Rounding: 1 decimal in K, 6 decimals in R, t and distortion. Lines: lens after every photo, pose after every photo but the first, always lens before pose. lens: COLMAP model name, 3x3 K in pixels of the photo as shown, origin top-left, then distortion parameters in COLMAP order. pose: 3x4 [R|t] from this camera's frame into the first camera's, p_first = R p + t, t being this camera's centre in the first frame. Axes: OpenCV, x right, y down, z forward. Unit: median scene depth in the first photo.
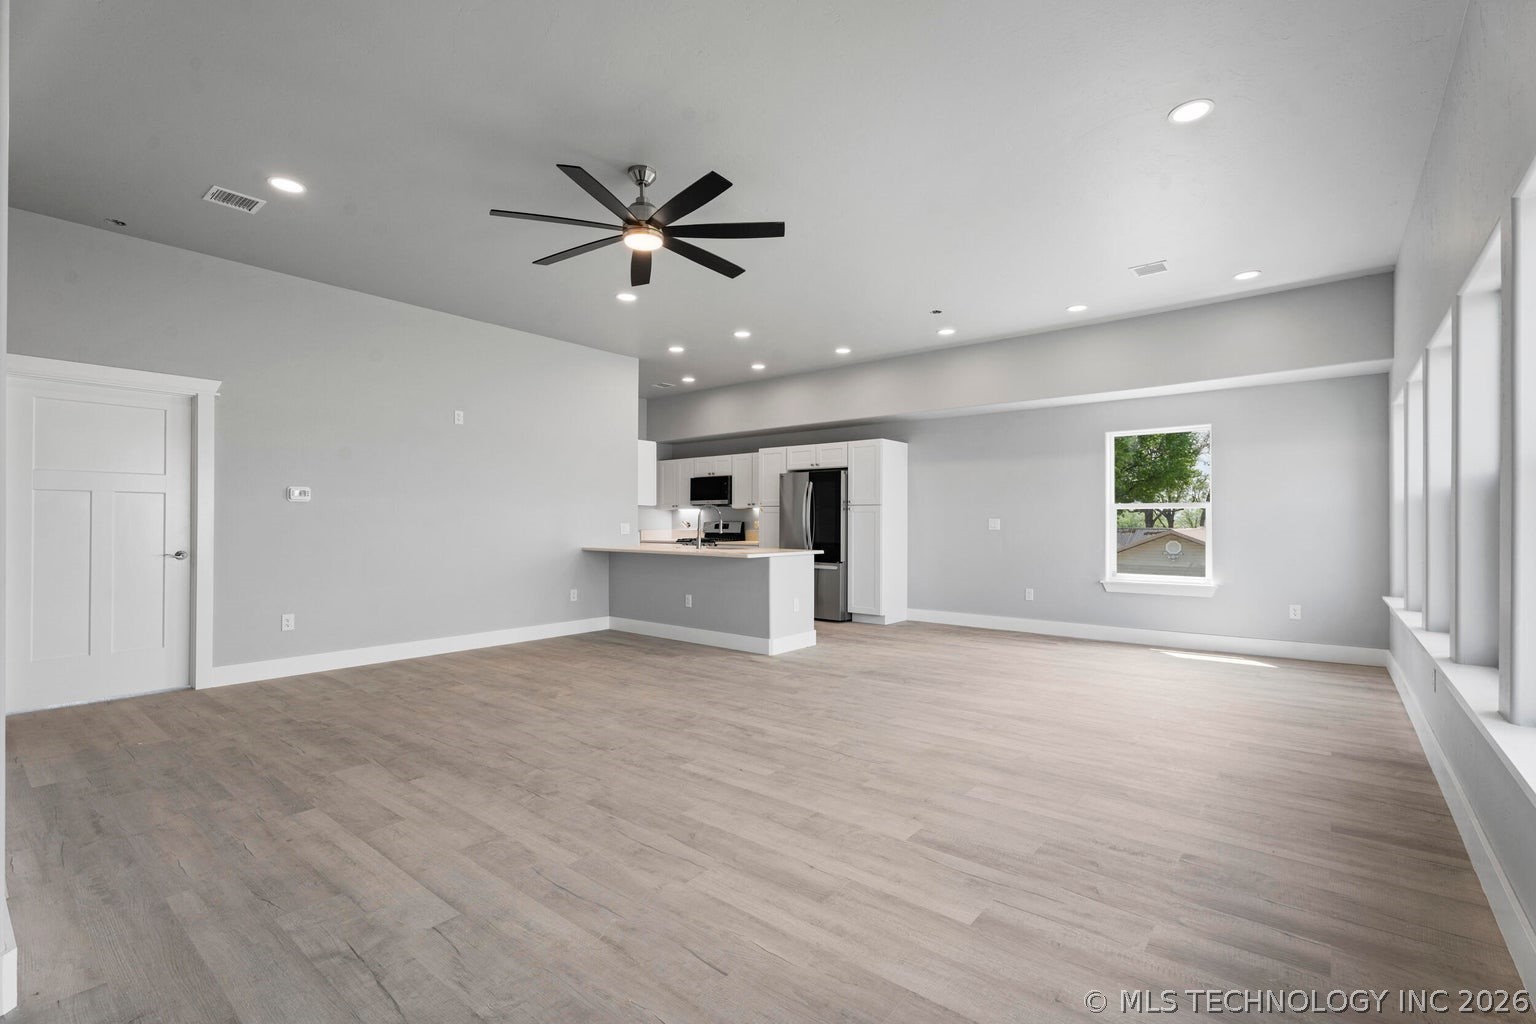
lens RADIAL K [[687.6, 0, 778.2], [0, 687.6, 511.4], [0, 0, 1]] dist [-0.000264, -0.000960]
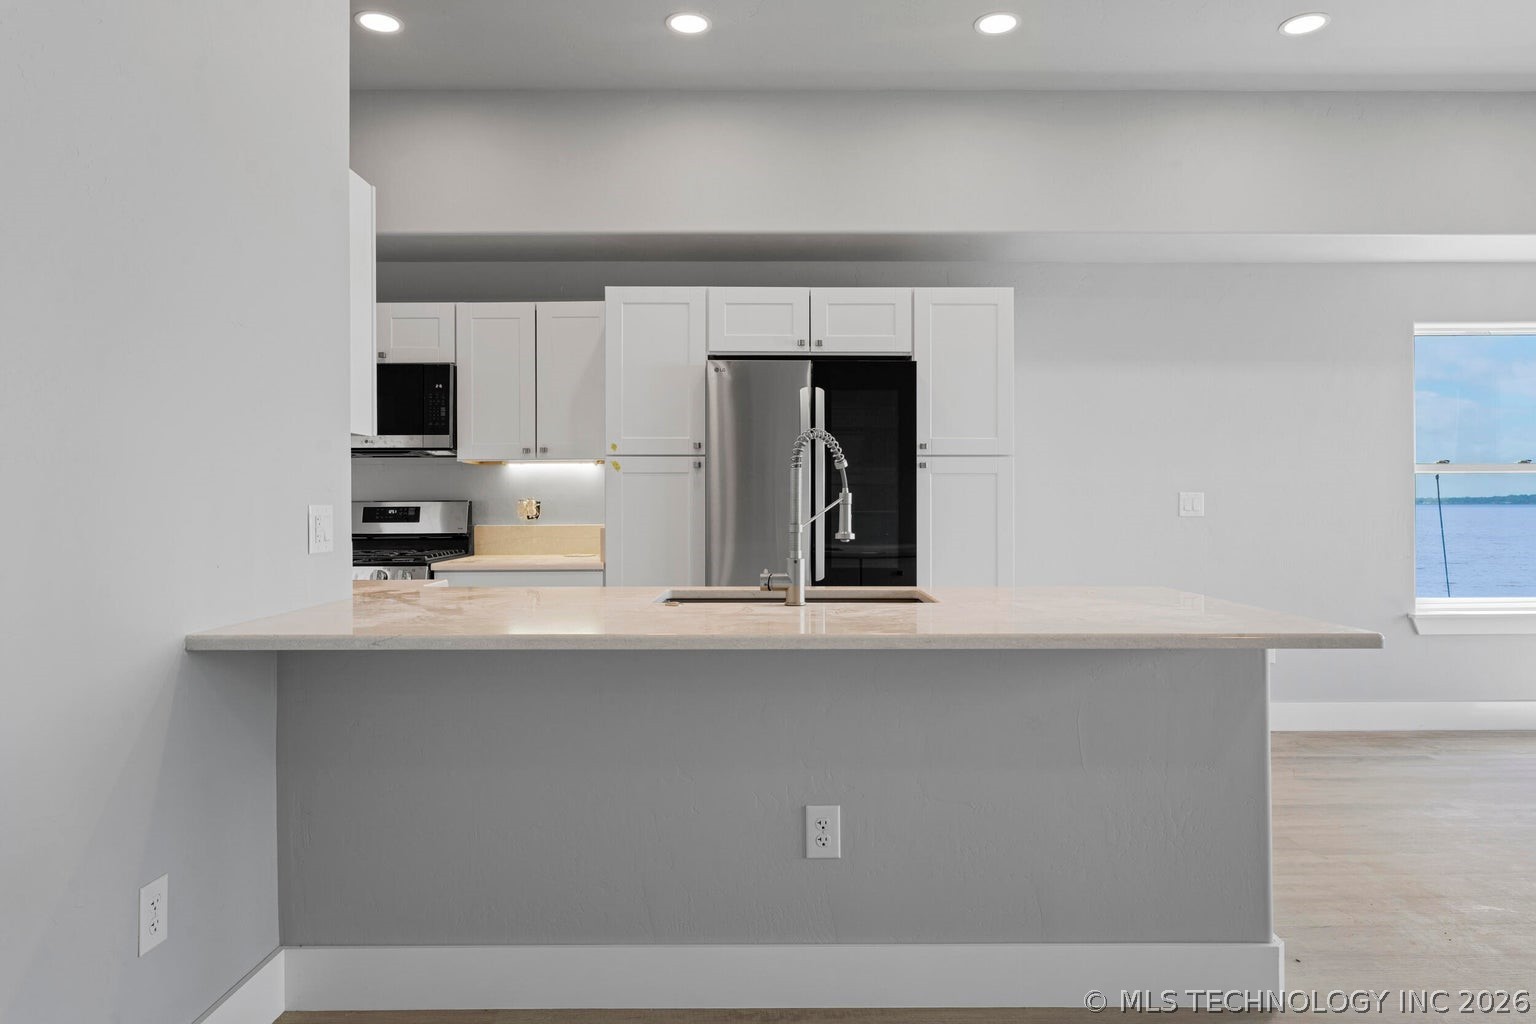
lens RADIAL K [[965.4, 0, 772.1], [0, 965.4, 509.5], [0, 0, 1]] dist [-0.008793, 0.000104]
pose [[0.779753, -0.007114, 0.626047, -0.293579], [-0.006872, 0.999778, 0.019921, 0.010681], [-0.626050, -0.019836, 0.779531, 0.631977]]
